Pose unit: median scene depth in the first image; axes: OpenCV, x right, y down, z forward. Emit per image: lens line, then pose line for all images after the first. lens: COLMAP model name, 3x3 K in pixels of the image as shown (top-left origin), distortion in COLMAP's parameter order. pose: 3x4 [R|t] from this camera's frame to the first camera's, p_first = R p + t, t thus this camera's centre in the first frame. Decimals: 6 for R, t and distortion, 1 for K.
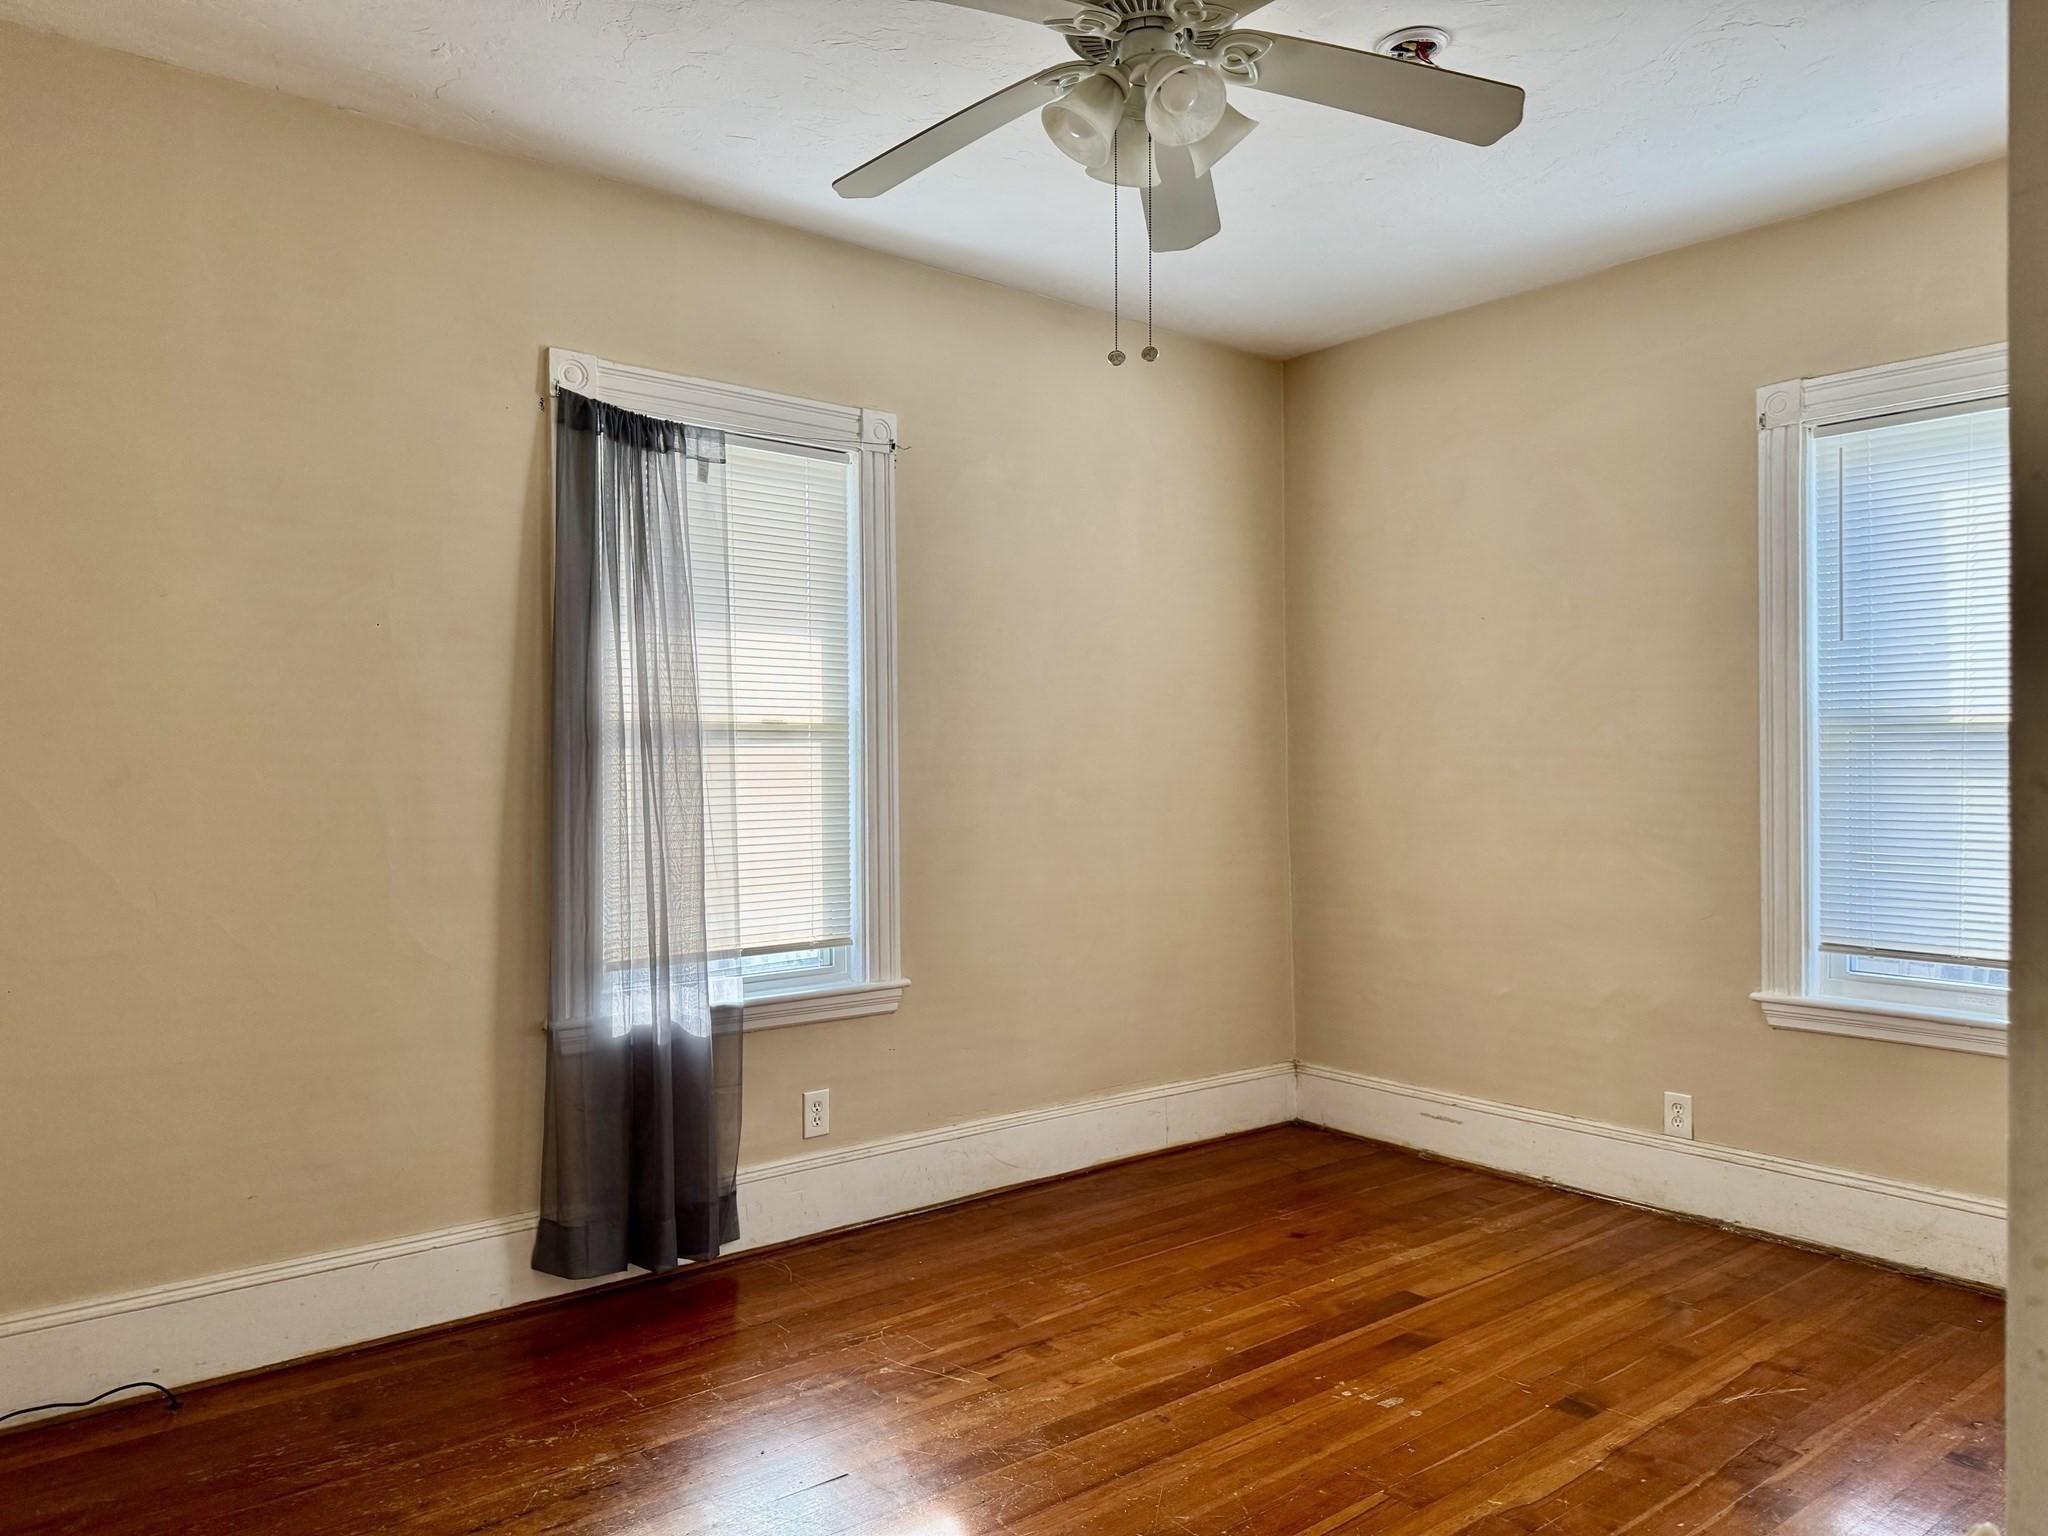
lens RADIAL K [[1491.8, 0, 1043.4], [0, 1491.8, 765.1], [0, 0, 1]] dist [0.053550, -0.005045]
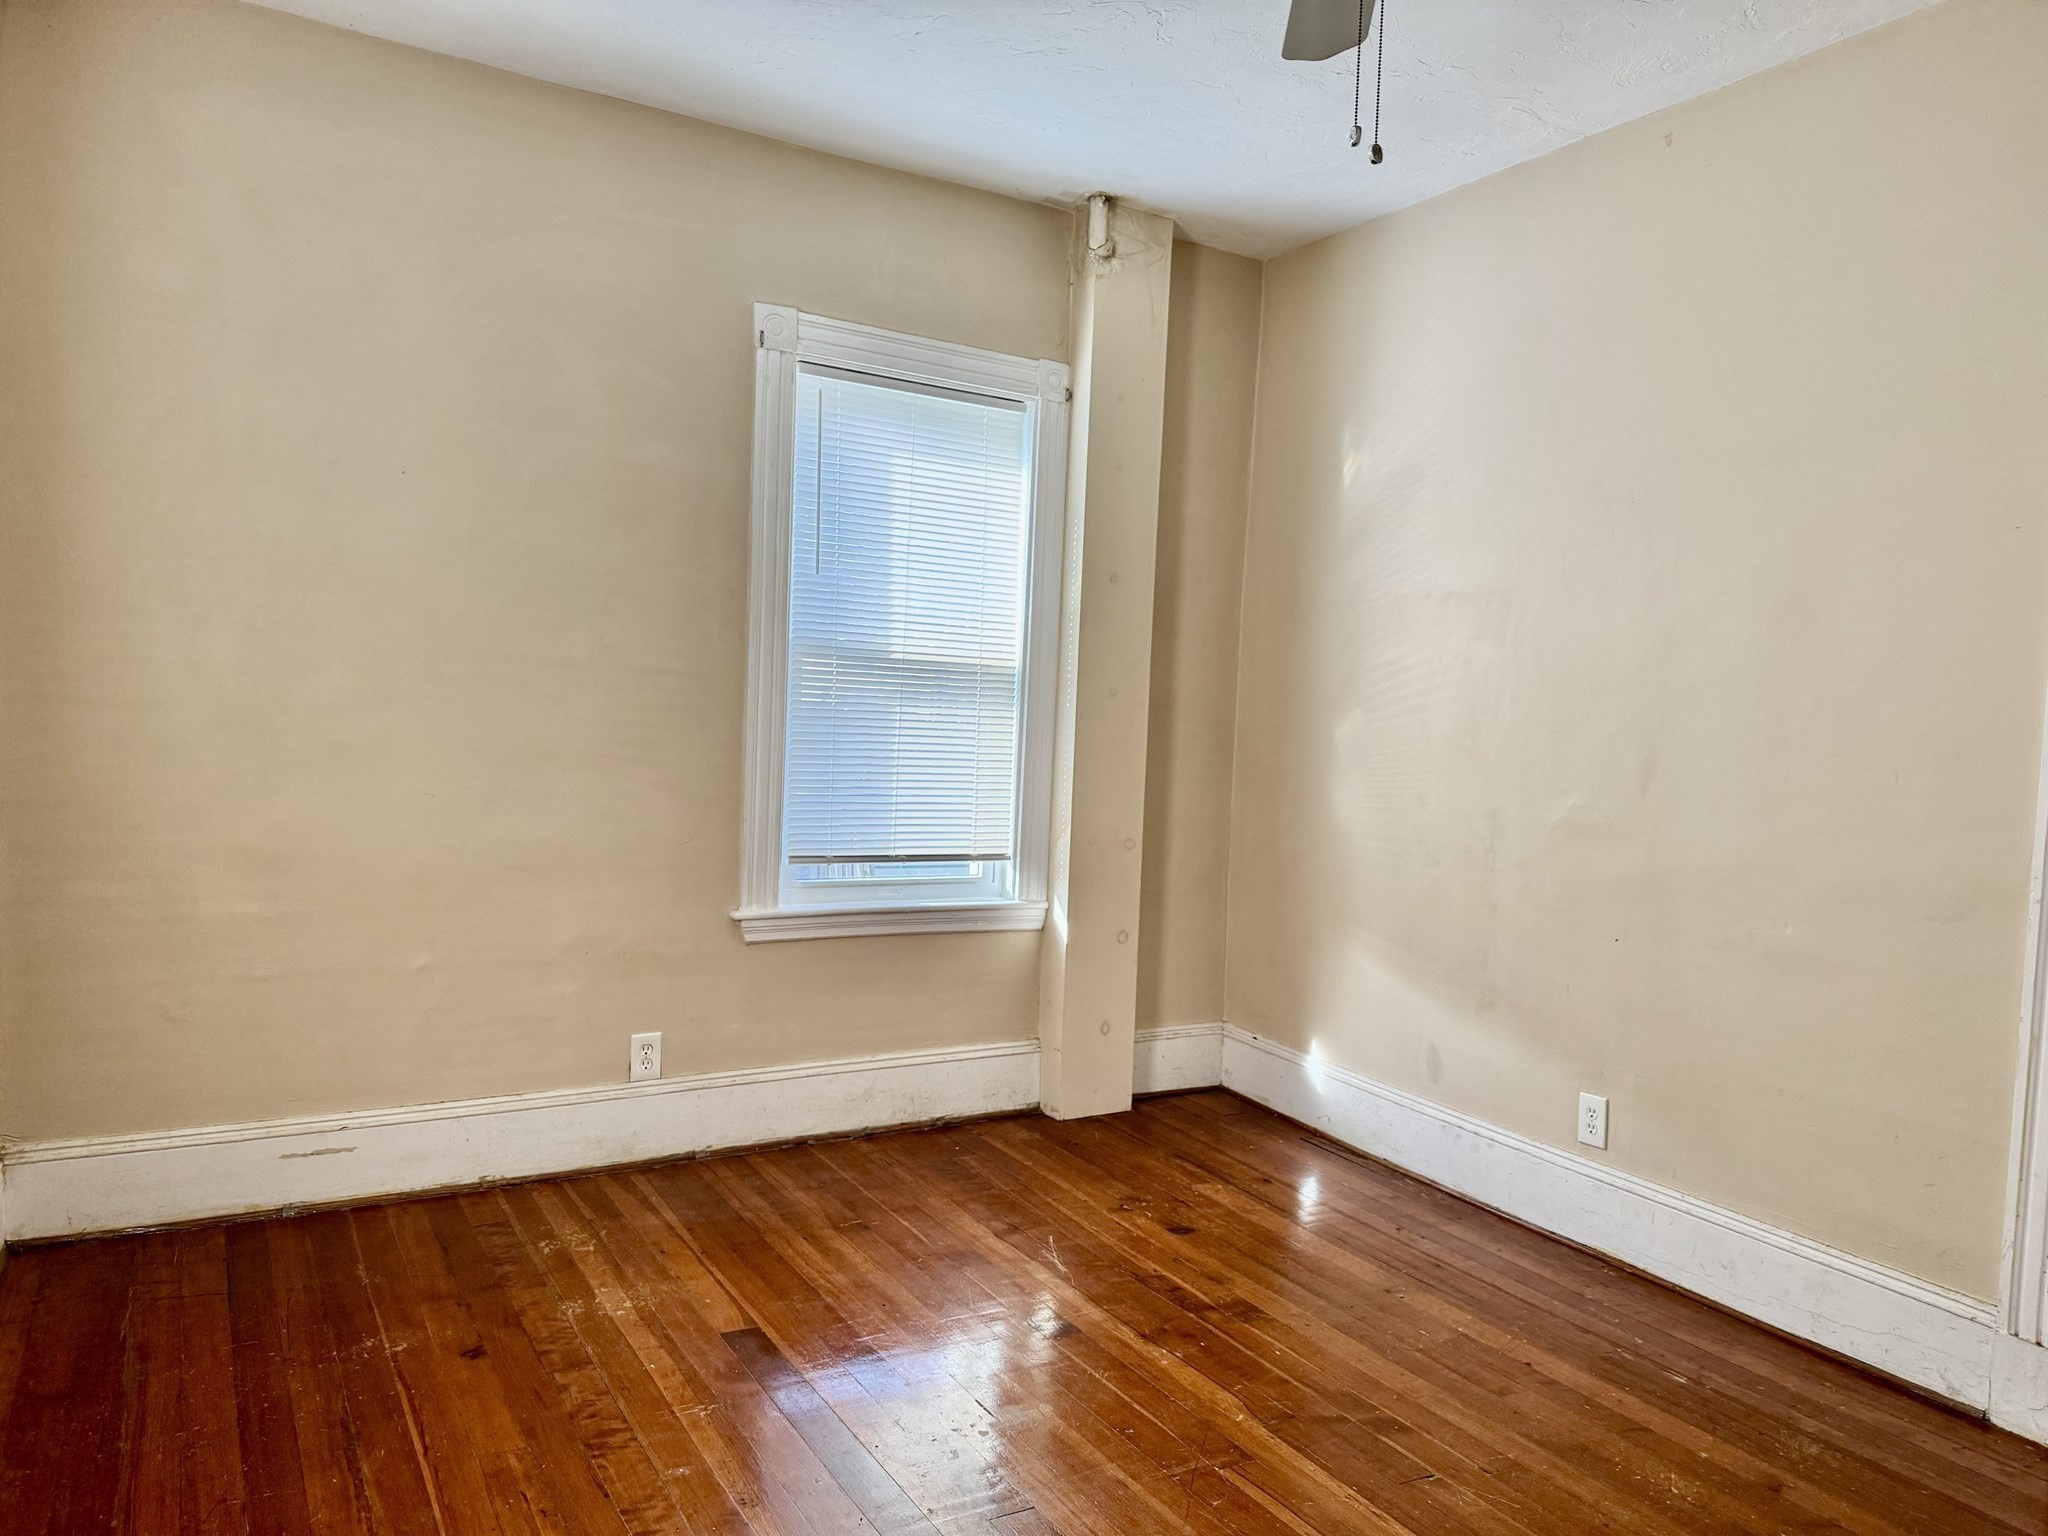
lens RADIAL K [[1432.9, 0, 1036.0], [0, 1432.9, 763.7], [0, 0, 1]] dist [0.052536, -0.065810]
pose [[0.165976, -0.022937, 0.985863, -0.438283], [-0.030275, 0.999140, 0.028343, 0.019579], [-0.985665, -0.034551, 0.165139, 0.660868]]
